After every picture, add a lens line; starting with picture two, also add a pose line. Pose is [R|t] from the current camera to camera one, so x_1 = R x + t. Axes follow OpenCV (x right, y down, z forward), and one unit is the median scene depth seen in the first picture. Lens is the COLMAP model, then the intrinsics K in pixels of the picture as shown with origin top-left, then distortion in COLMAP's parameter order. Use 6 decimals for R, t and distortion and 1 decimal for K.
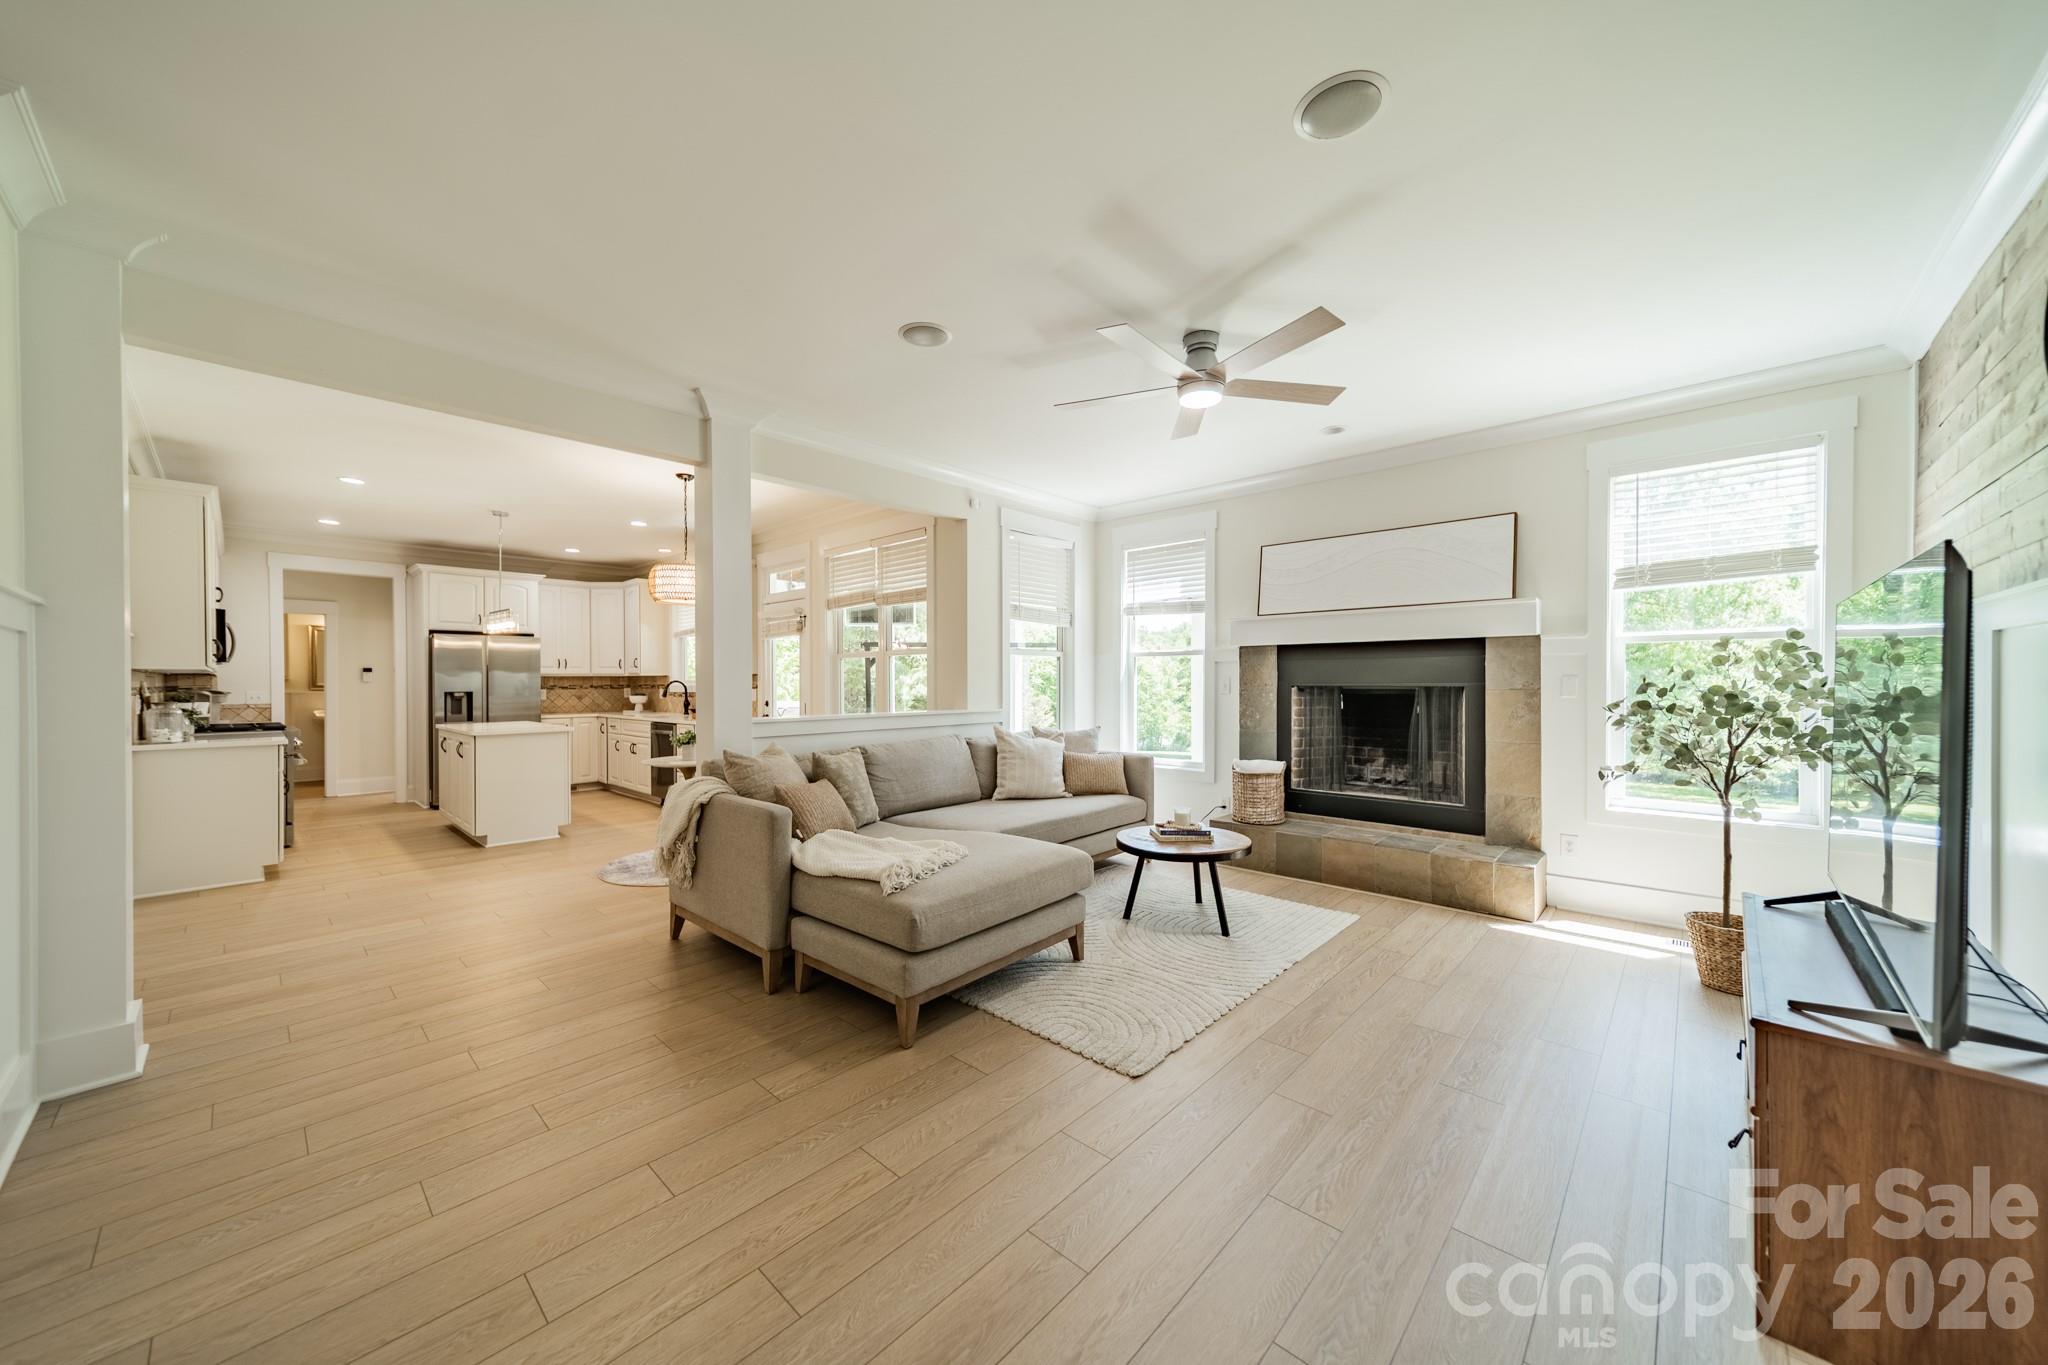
lens RADIAL K [[725.3, 0, 1030.9], [0, 725.3, 684.6], [0, 0, 1]] dist [0.009019, -0.000740]
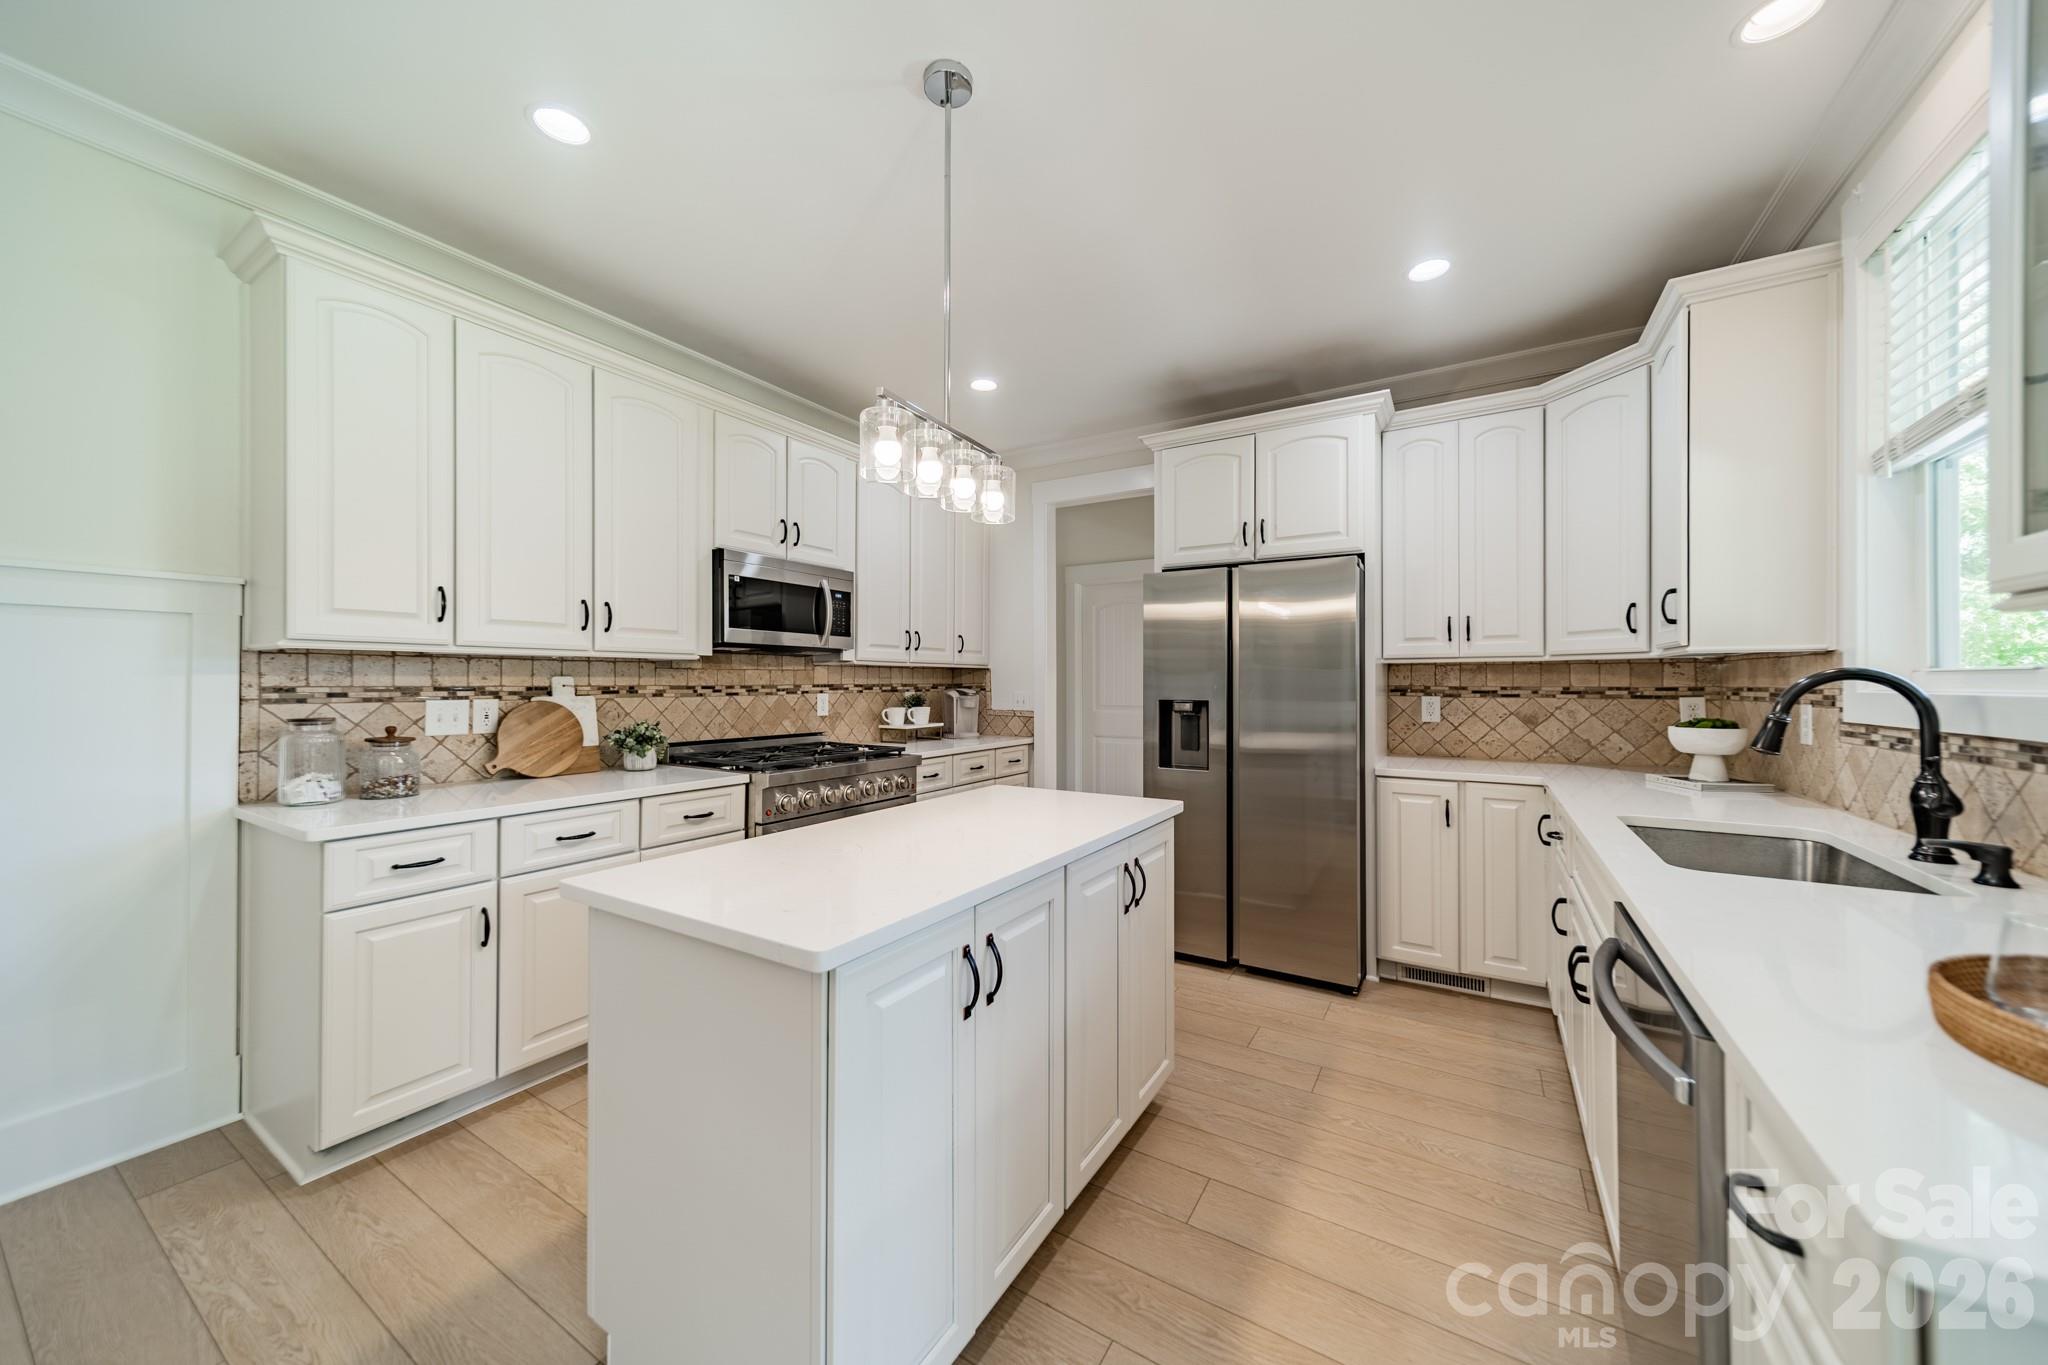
lens RADIAL K [[725.3, 0, 1026.2], [0, 725.3, 679.8], [0, 0, 1]] dist [0.009019, -0.000740]
pose [[0.189420, 0.001702, -0.981895, -0.435330], [-0.005160, 0.999986, 0.000738, -0.002596], [0.981883, 0.004927, 0.189426, 0.960624]]
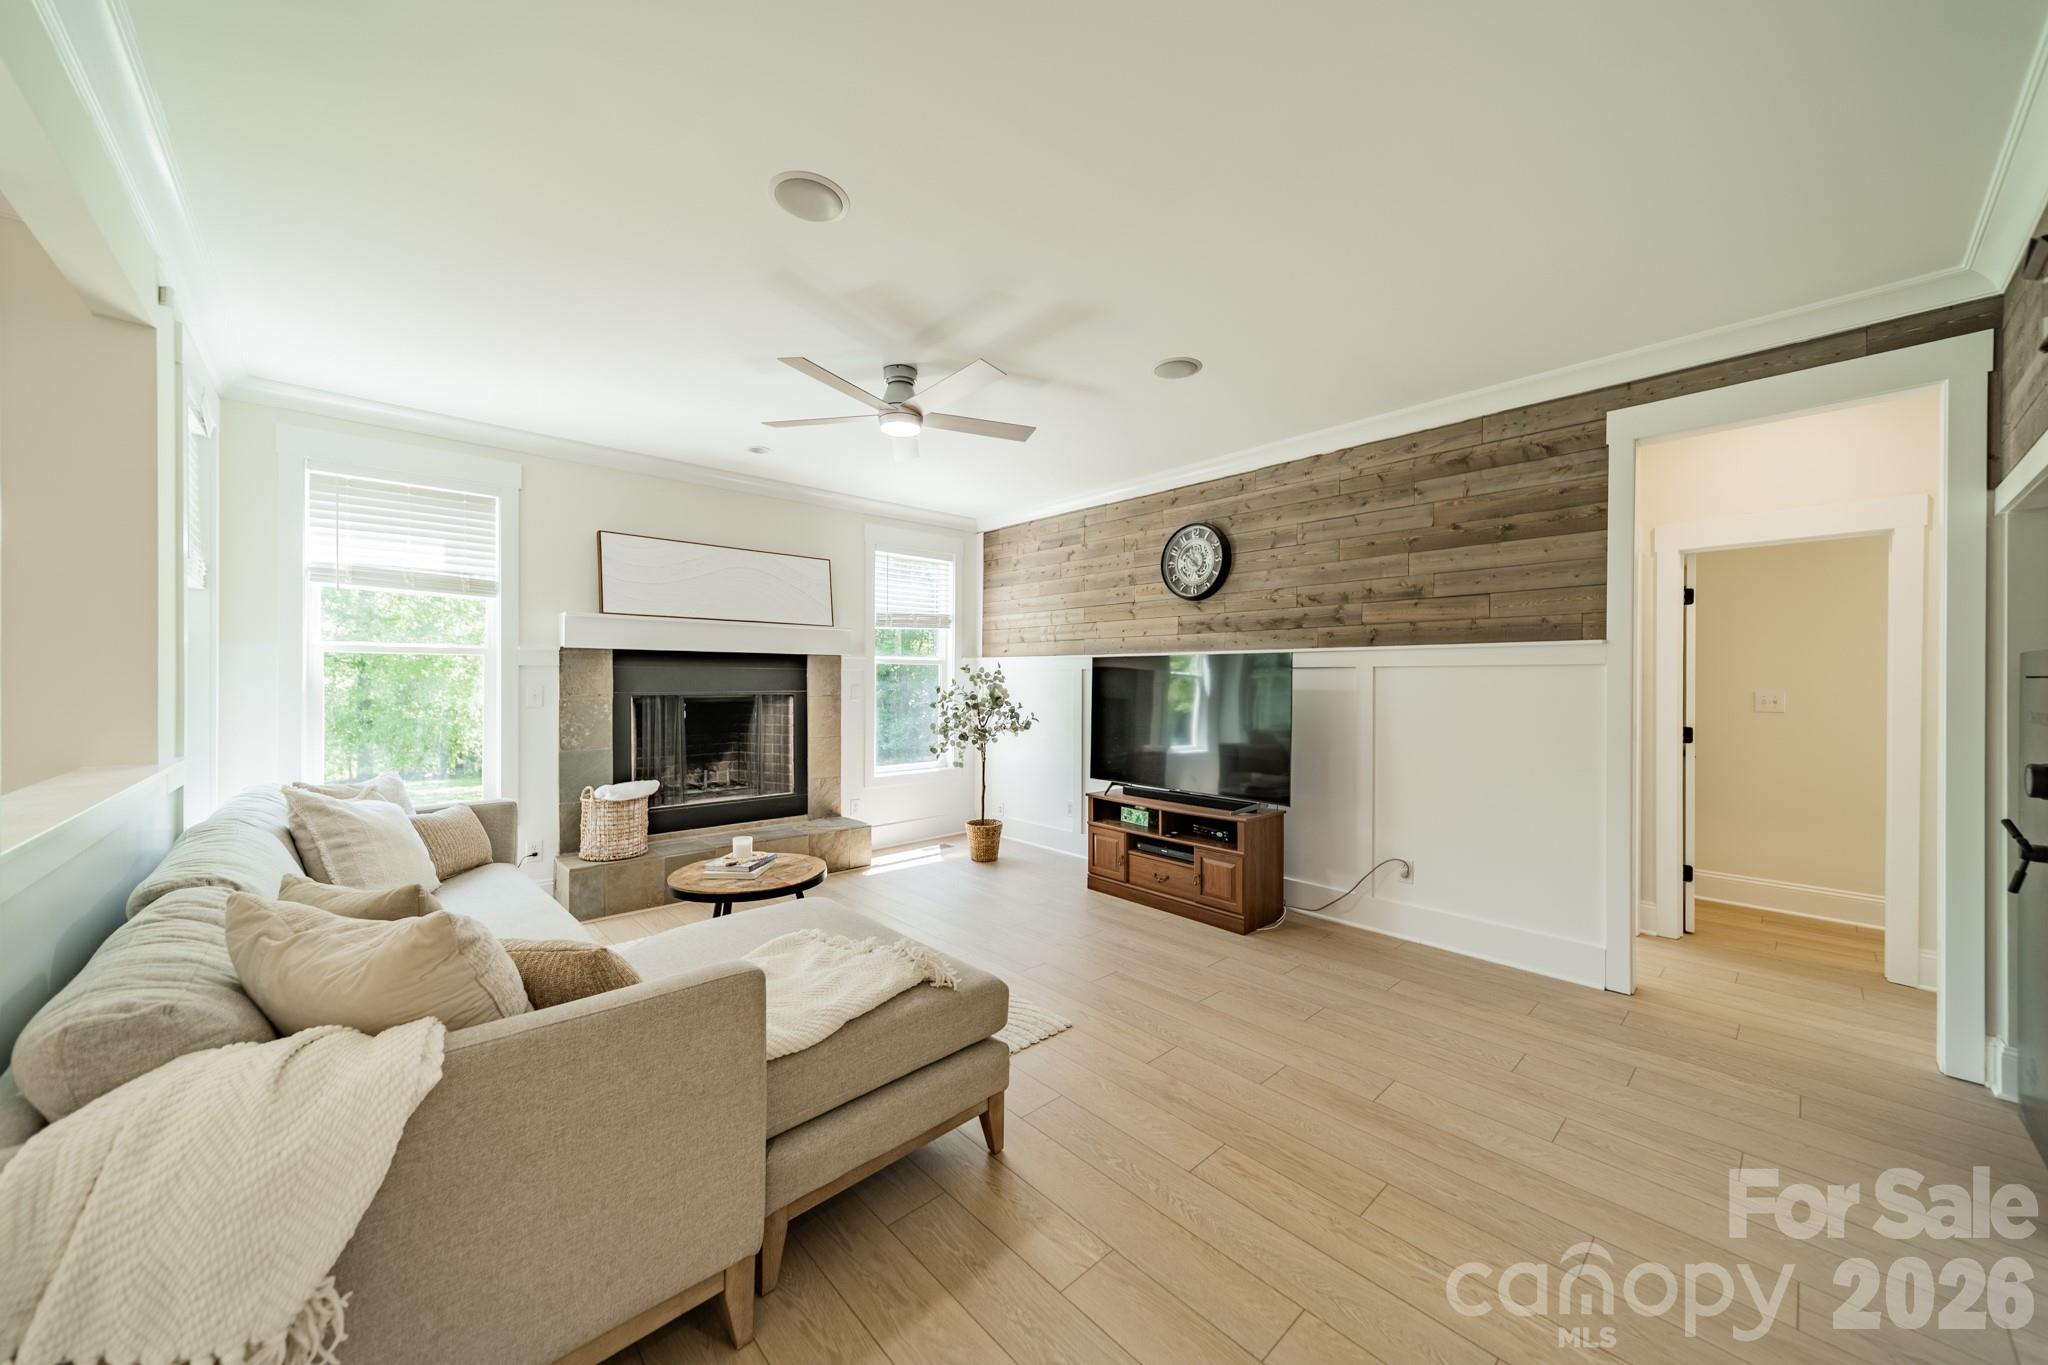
lens RADIAL K [[725.3, 0, 1023.2], [0, 725.3, 679.3], [0, 0, 1]] dist [0.009019, -0.000740]
pose [[0.081756, 0.002259, 0.996650, -0.386973], [0.001306, 0.999996, -0.002374, -0.012333], [-0.996651, 0.001496, 0.081753, 0.353219]]
